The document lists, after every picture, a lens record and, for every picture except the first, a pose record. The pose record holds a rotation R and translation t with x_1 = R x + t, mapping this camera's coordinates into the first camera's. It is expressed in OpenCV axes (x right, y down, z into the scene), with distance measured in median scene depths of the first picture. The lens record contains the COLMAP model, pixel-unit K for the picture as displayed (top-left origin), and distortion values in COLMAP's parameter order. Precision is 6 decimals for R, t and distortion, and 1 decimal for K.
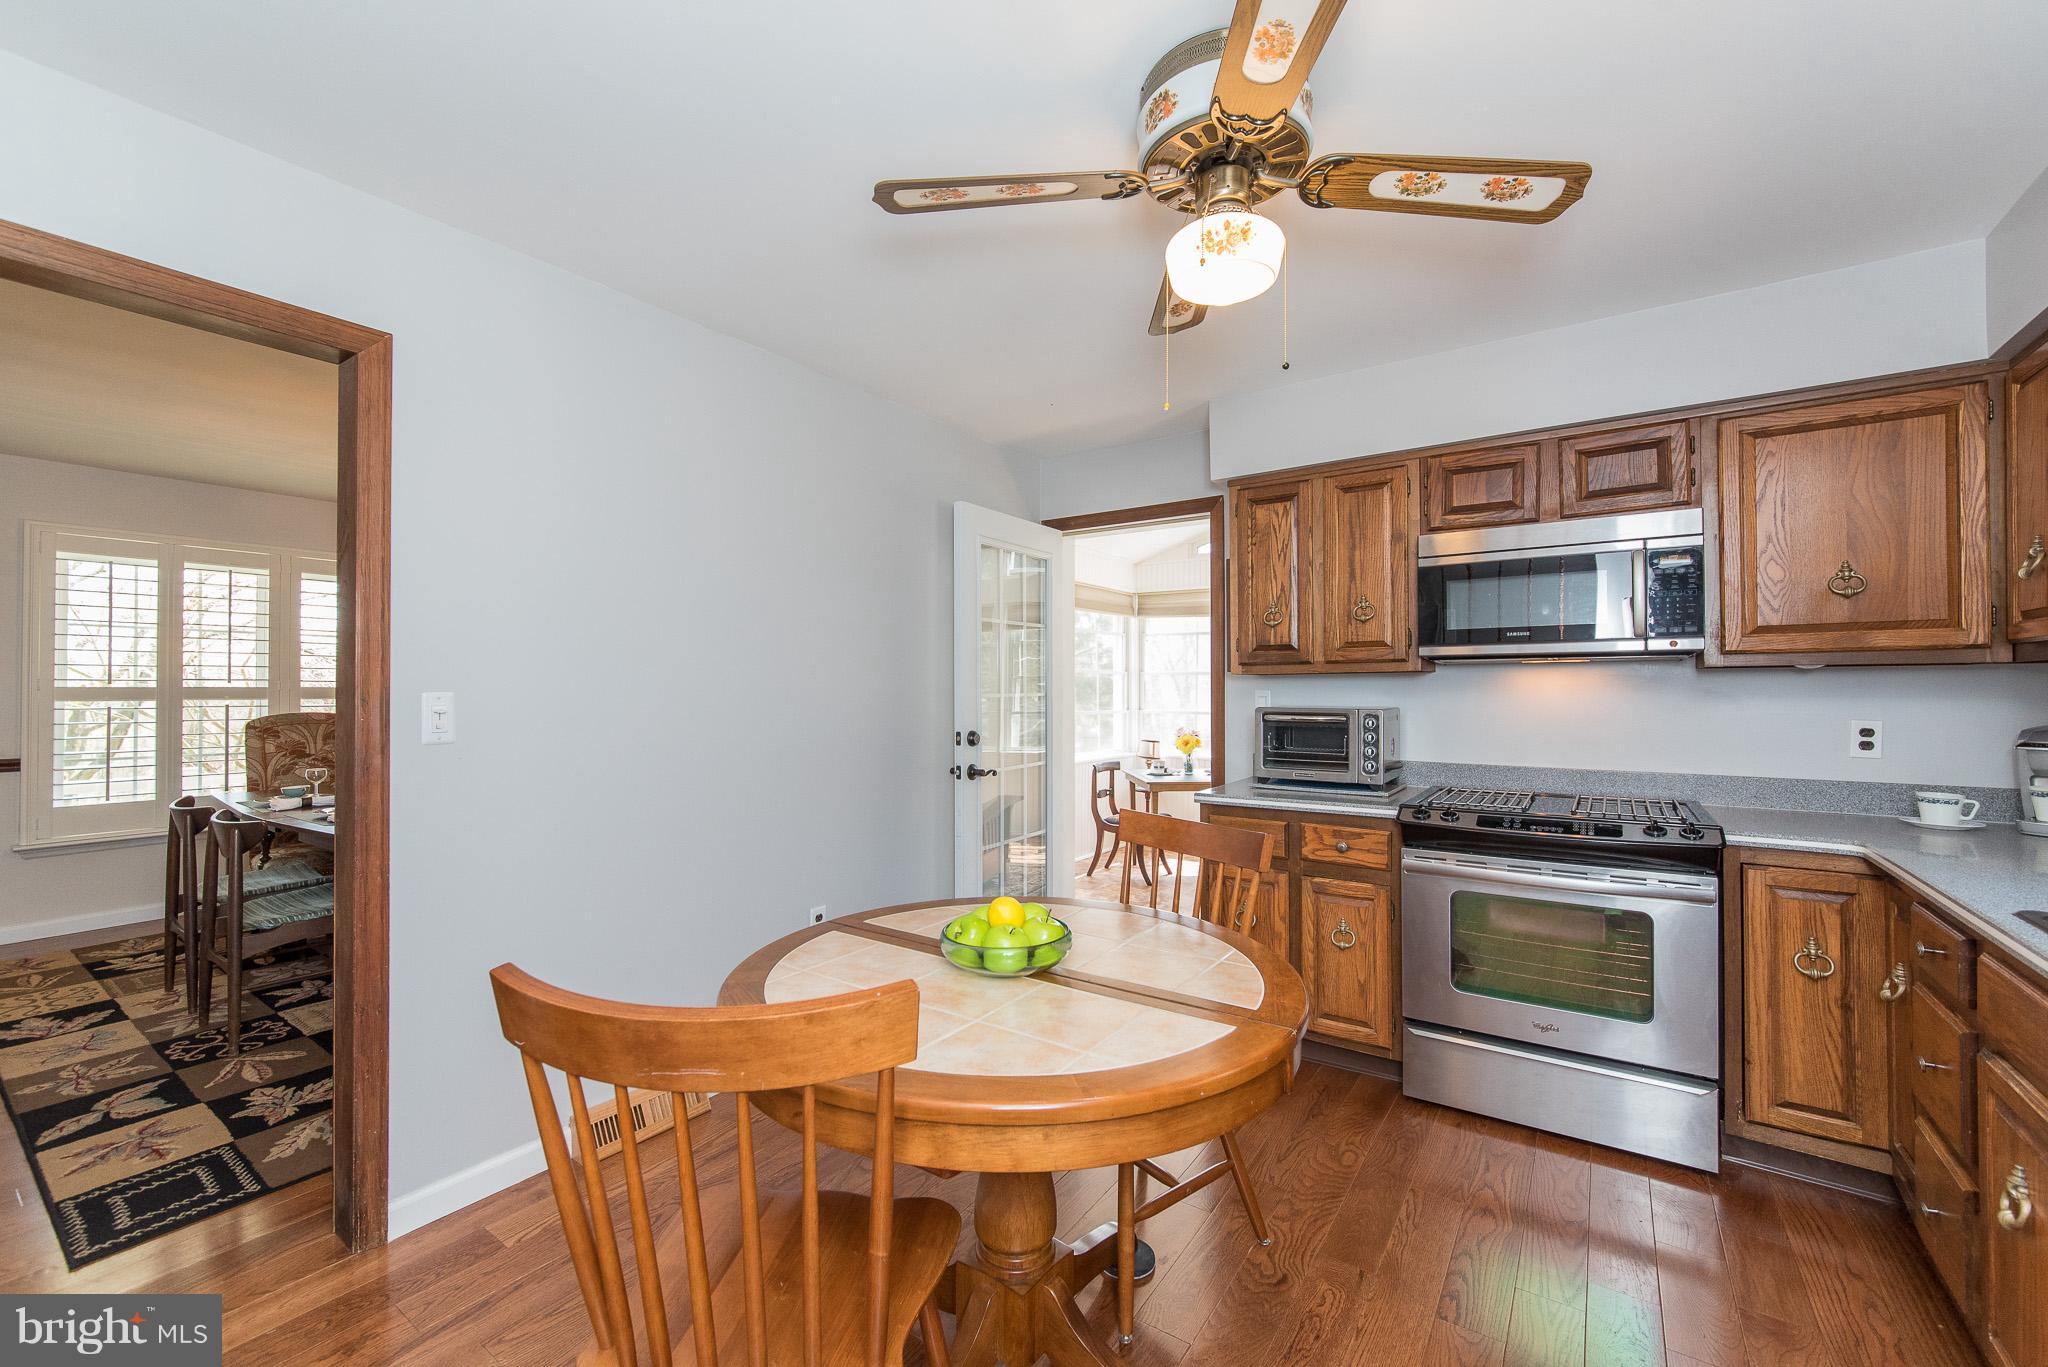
lens RADIAL K [[846.5, 0, 1024.6], [0, 846.5, 685.7], [0, 0, 1]] dist [0.000795, -0.000112]
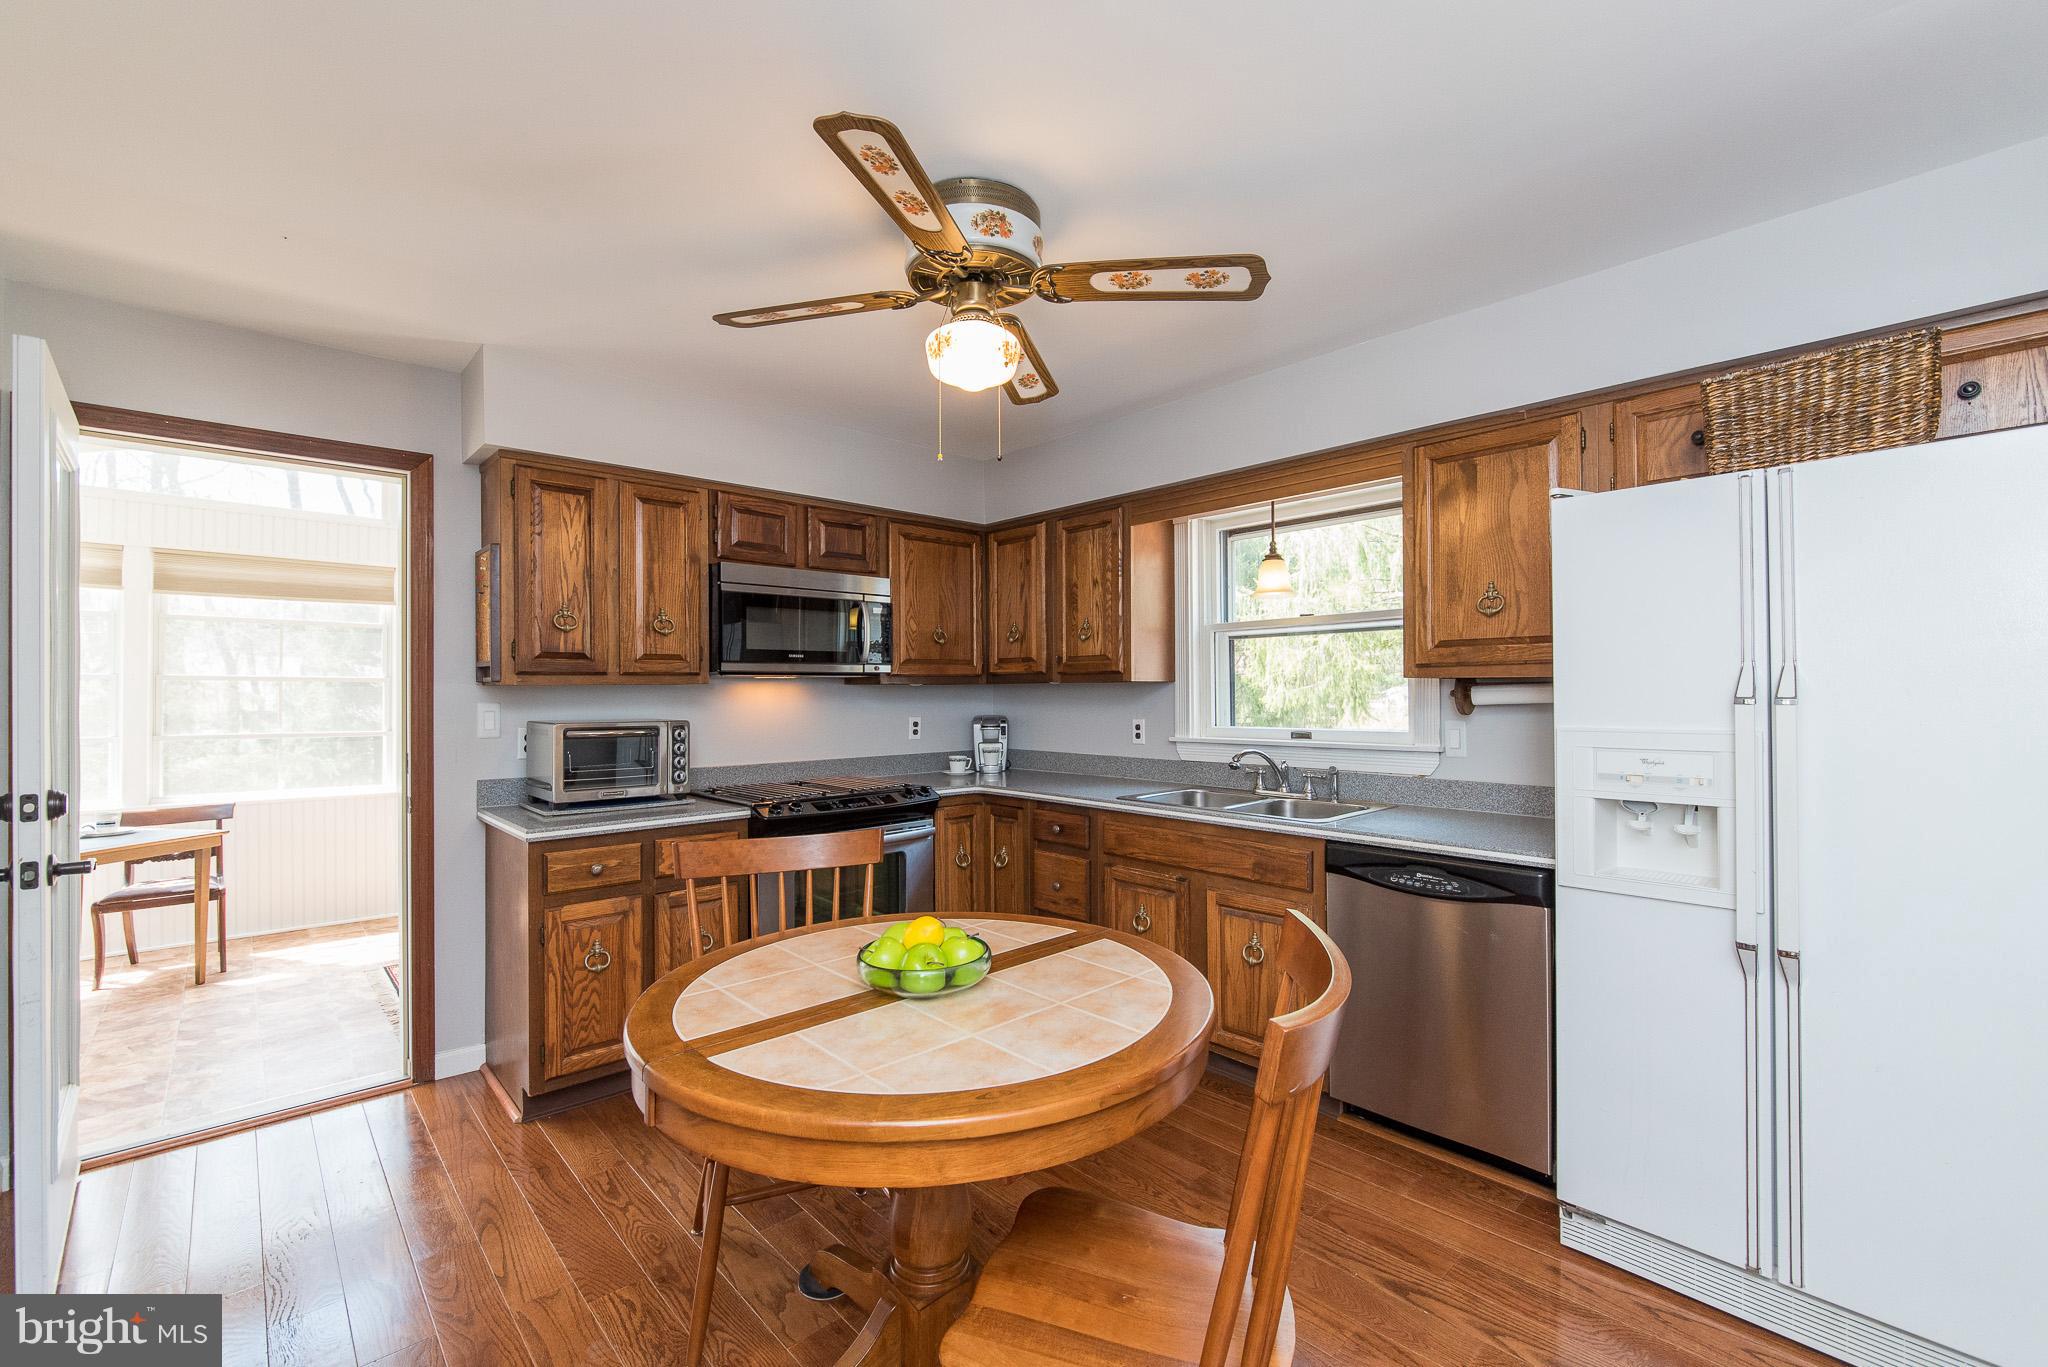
lens RADIAL K [[846.5, 0, 1044.6], [0, 846.5, 682.9], [0, 0, 1]] dist [0.000795, -0.000112]
pose [[0.207872, 0.010117, 0.978104, -0.532531], [-0.000006, 0.999947, -0.010341, -0.007900], [-0.978156, 0.002143, 0.207861, 0.365546]]
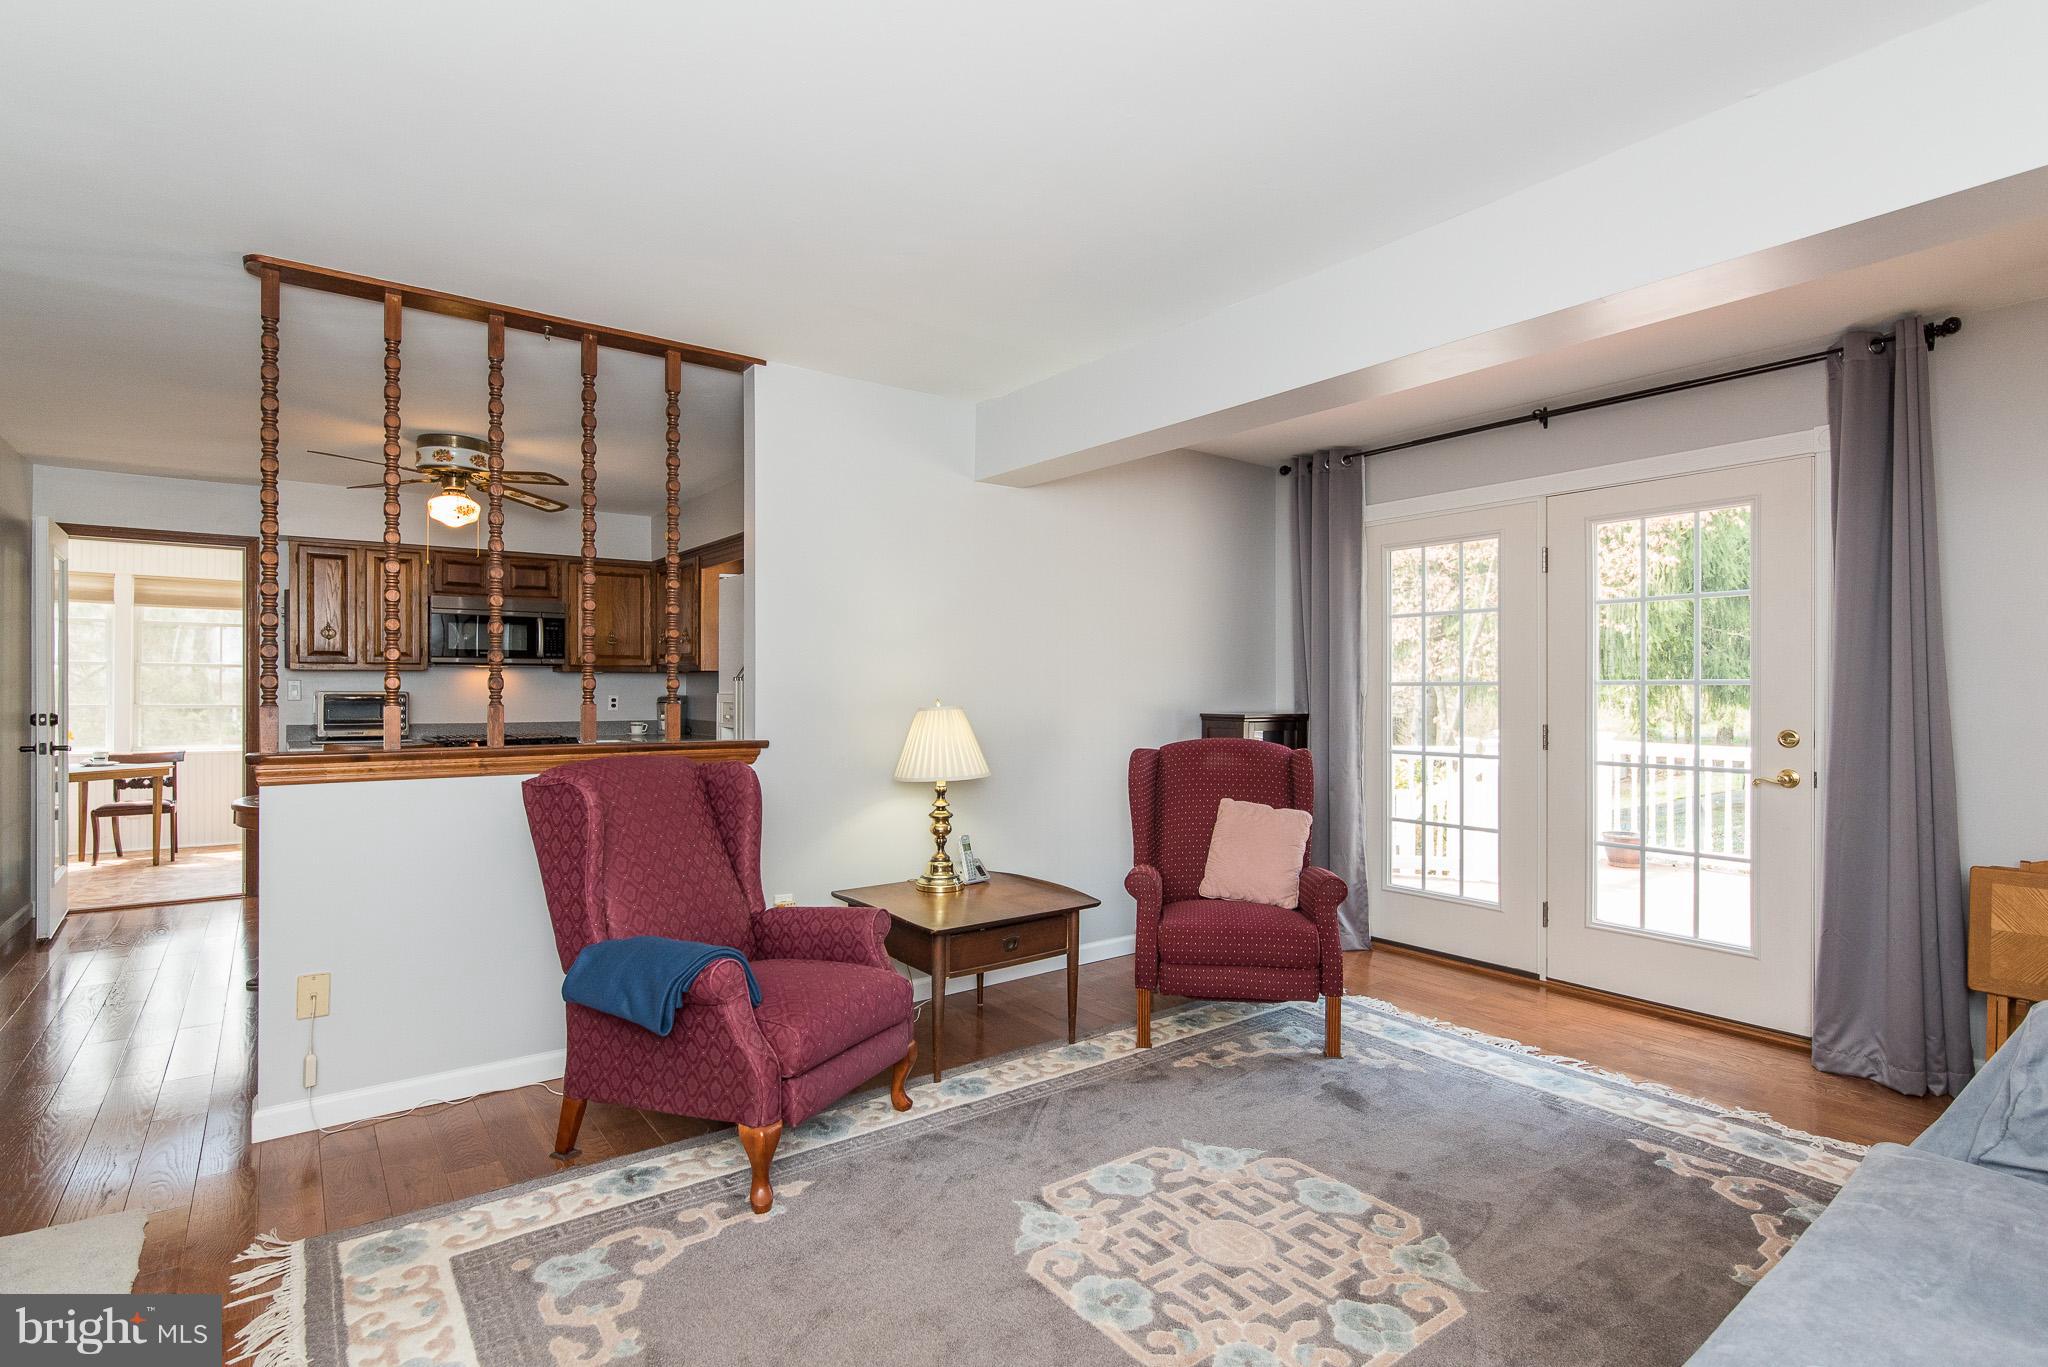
lens RADIAL K [[966.3, 0, 1027.5], [0, 966.3, 684.3], [0, 0, 1]] dist [-0.000511, 0.002113]
pose [[0.303351, 0.004844, 0.952867, -1.129752], [-0.009246, 0.999955, -0.002140, 0.004196], [-0.952834, -0.008161, 0.303382, -0.851249]]
